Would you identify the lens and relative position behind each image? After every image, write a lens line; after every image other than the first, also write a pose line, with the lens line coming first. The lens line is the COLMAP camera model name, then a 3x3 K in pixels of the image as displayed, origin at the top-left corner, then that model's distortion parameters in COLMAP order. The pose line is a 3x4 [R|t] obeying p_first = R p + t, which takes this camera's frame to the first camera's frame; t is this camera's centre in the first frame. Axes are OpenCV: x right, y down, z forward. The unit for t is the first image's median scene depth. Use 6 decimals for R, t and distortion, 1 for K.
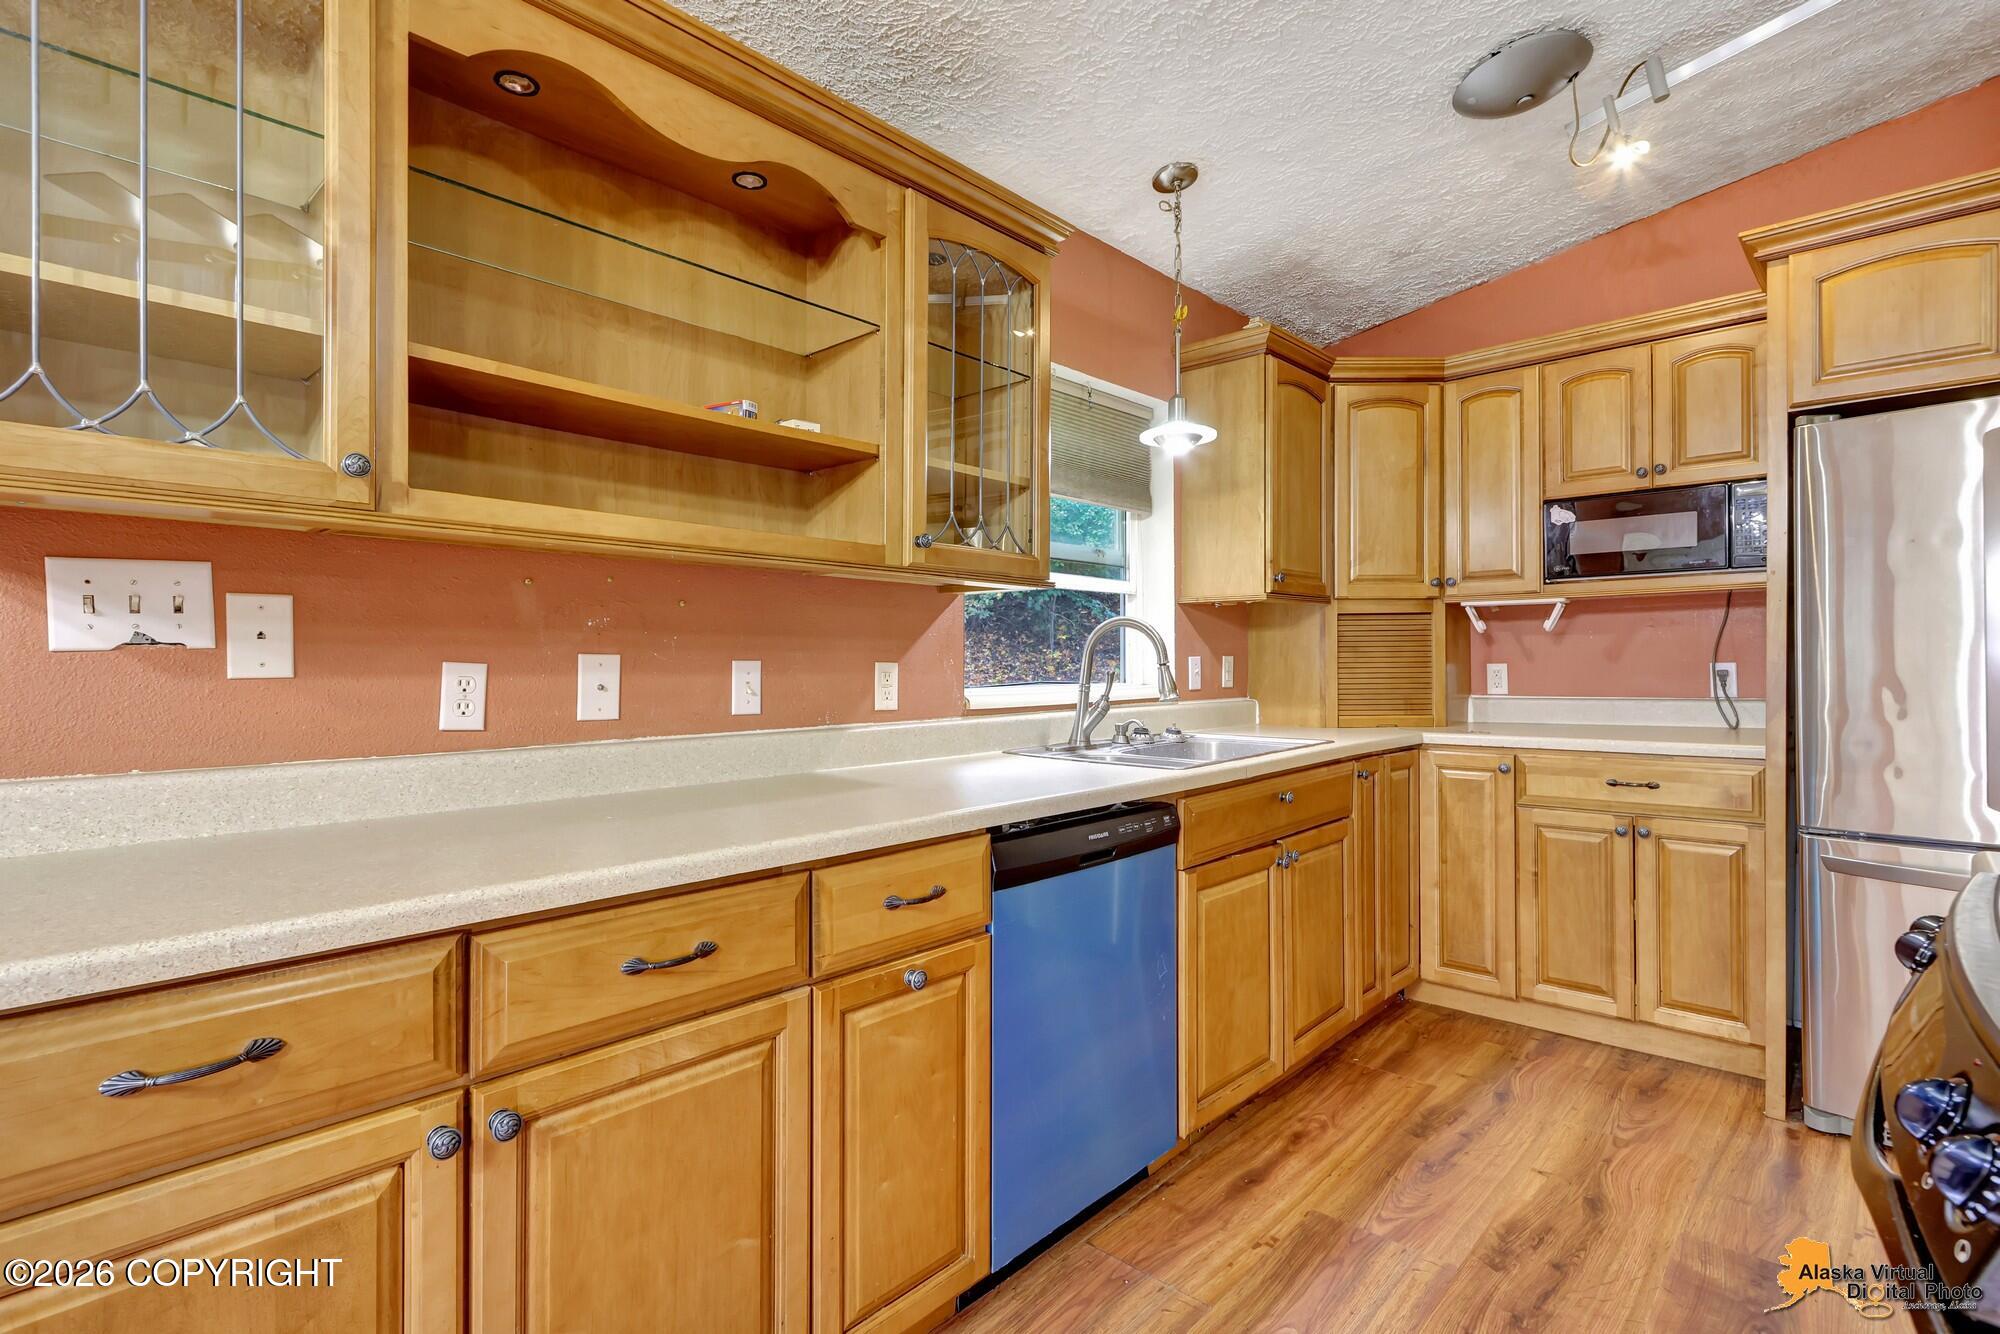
lens RADIAL K [[964.9, 0, 994.2], [0, 964.9, 659.5], [0, 0, 1]] dist [0.015195, -0.006877]
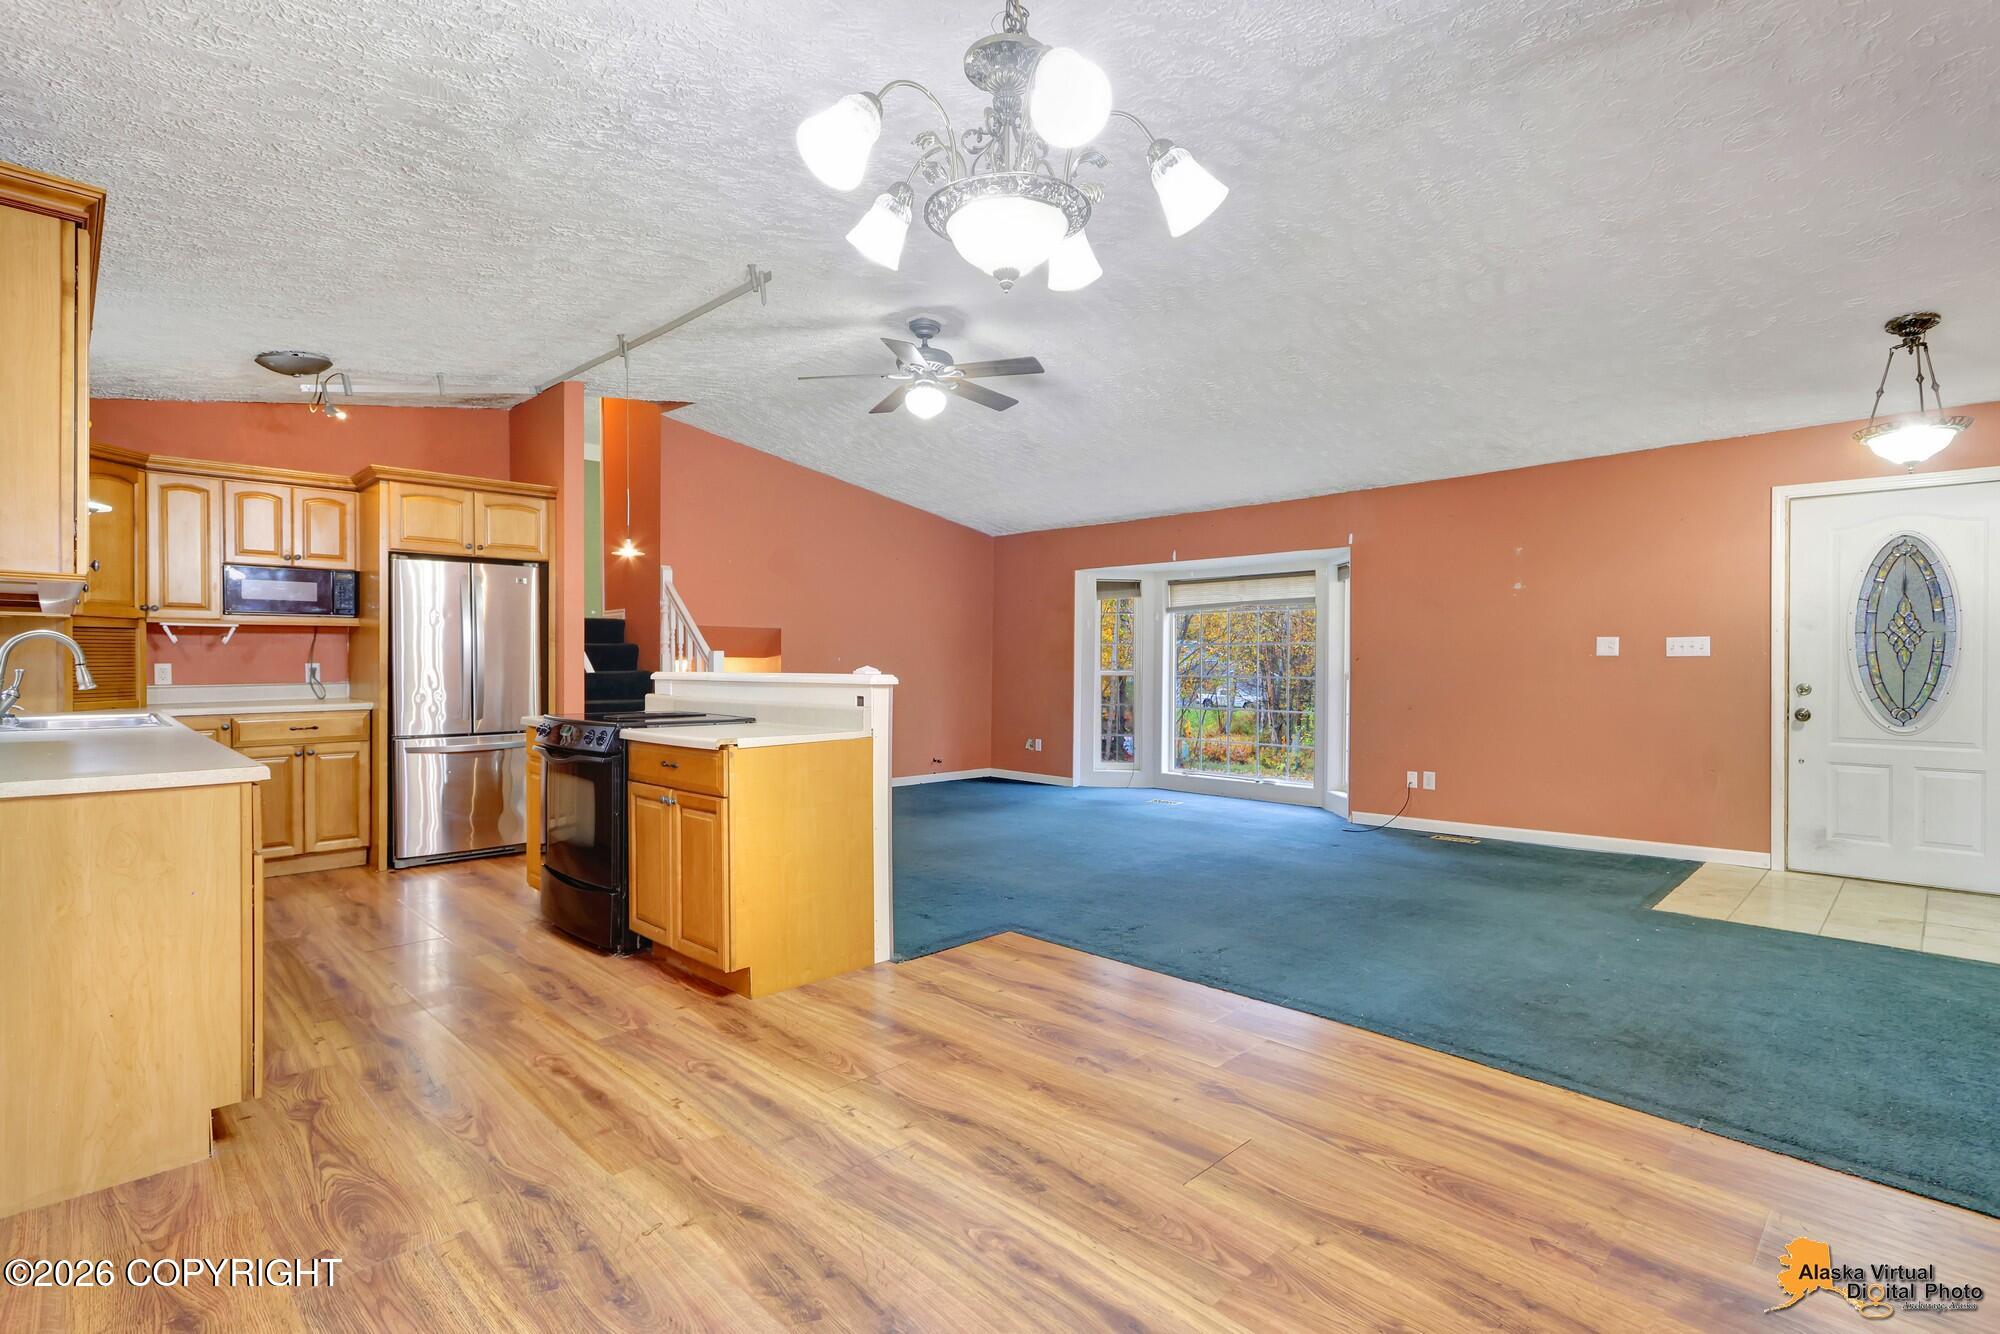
lens RADIAL K [[939.5, 0, 992.2], [0, 939.5, 671.5], [0, 0, 1]] dist [0.005490, -0.000478]
pose [[0.042487, -0.007070, 0.999072, -1.254137], [-0.006555, 0.999951, 0.007355, -0.003420], [-0.999076, -0.006861, 0.042439, -0.464163]]
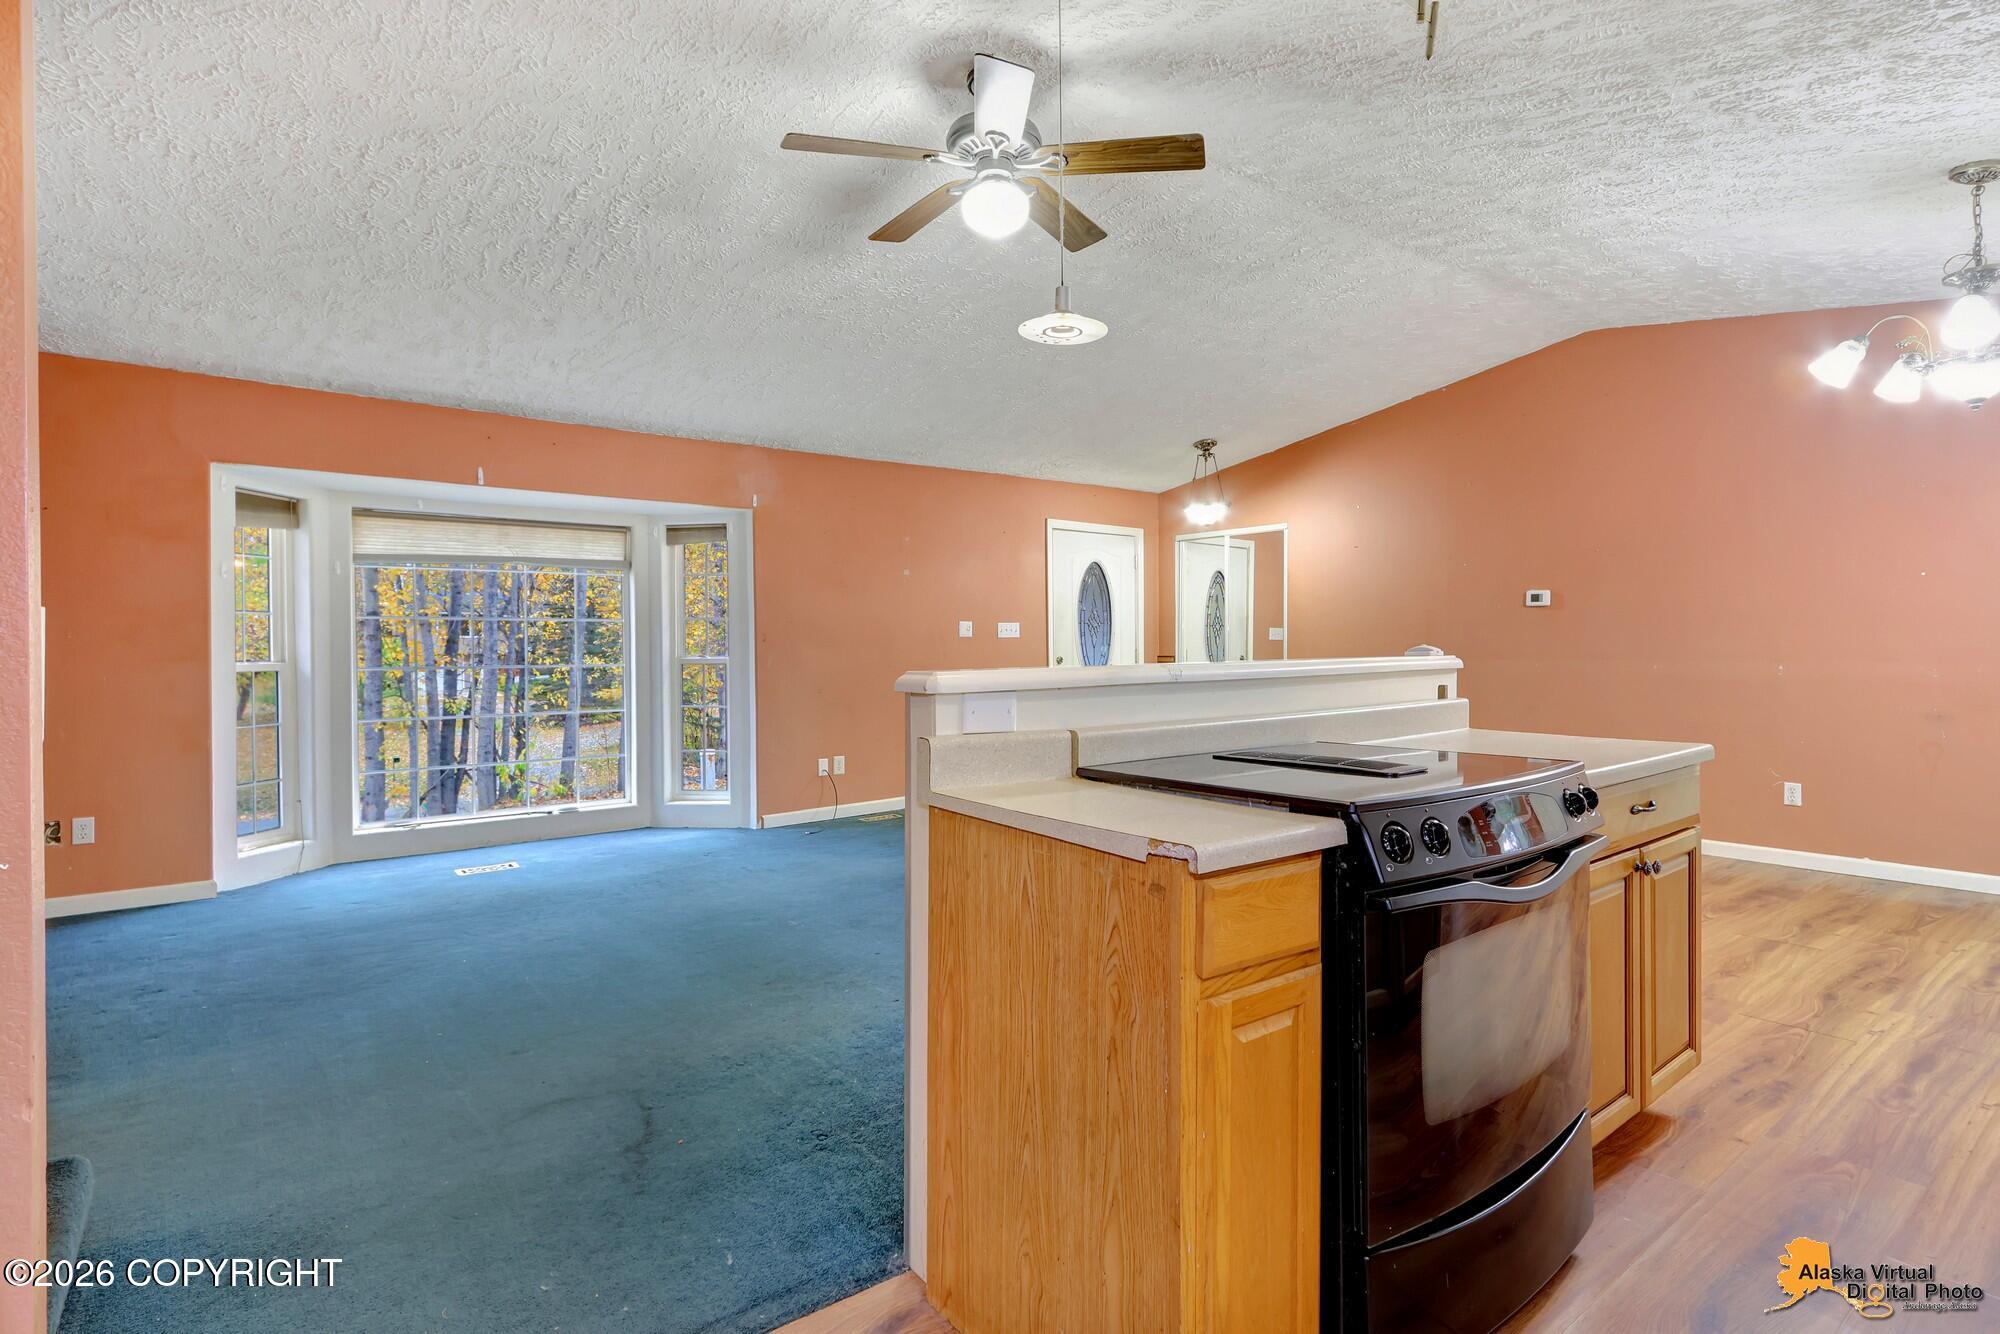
lens RADIAL K [[997.8, 0, 1027.0], [0, 997.8, 660.4], [0, 0, 1]] dist [0.018039, -0.010492]
pose [[-0.989129, 0.005743, 0.146940, 0.540345], [0.007649, 0.999894, 0.012414, -0.000286], [-0.146853, 0.013403, -0.989068, 1.048711]]
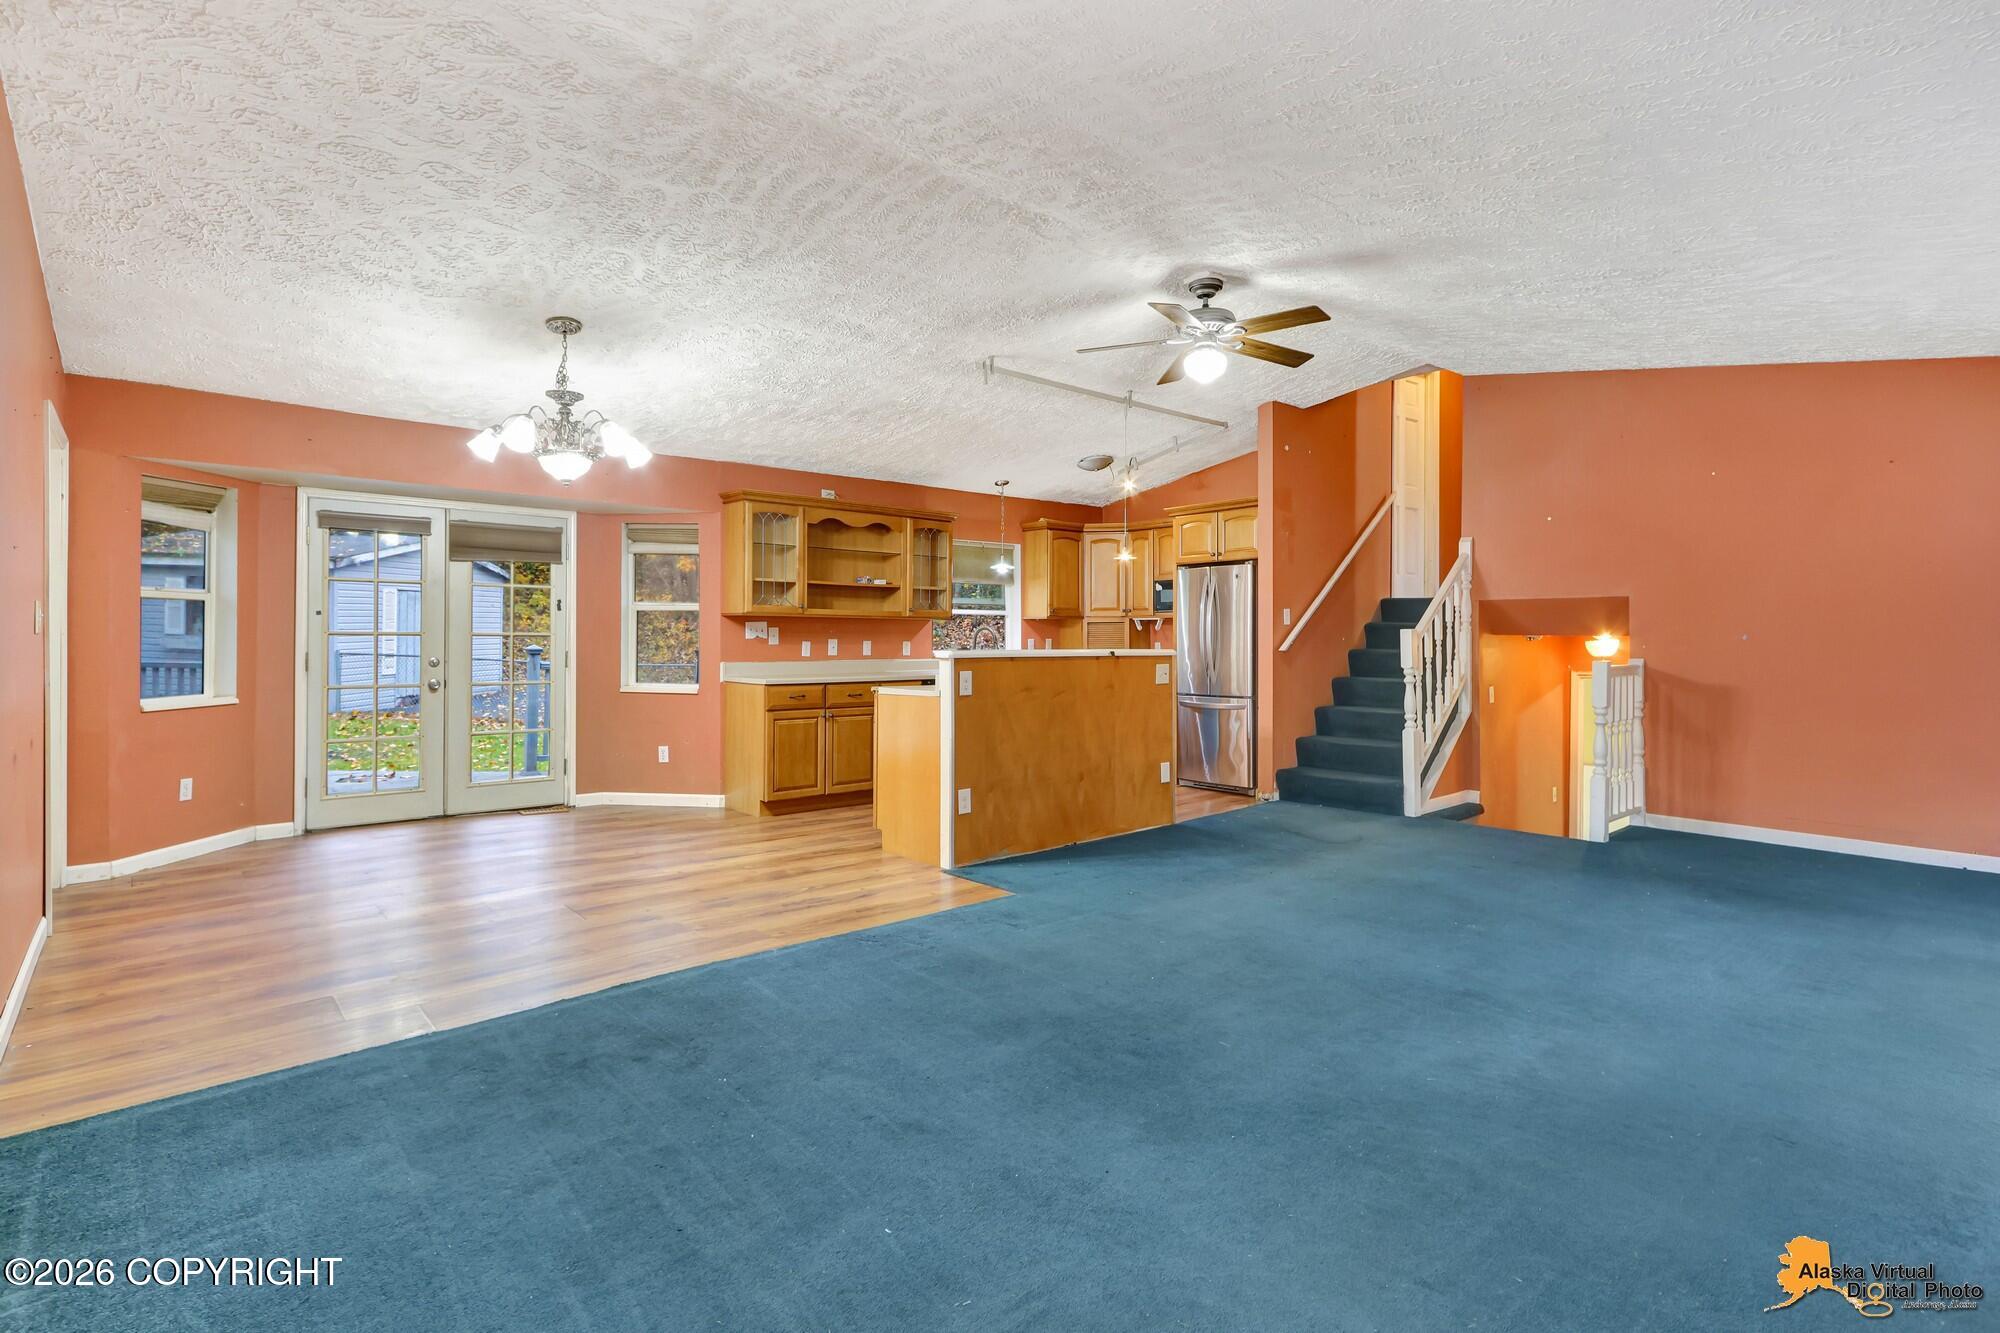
lens RADIAL K [[988.5, 0, 999.1], [0, 988.5, 641.4], [0, 0, 1]] dist [0.015198, -0.000083]
pose [[0.994114, 0.003584, -0.108277, 0.546980], [-0.002836, 0.999971, 0.007062, -0.020815], [0.108299, -0.006713, 0.994096, -2.261887]]
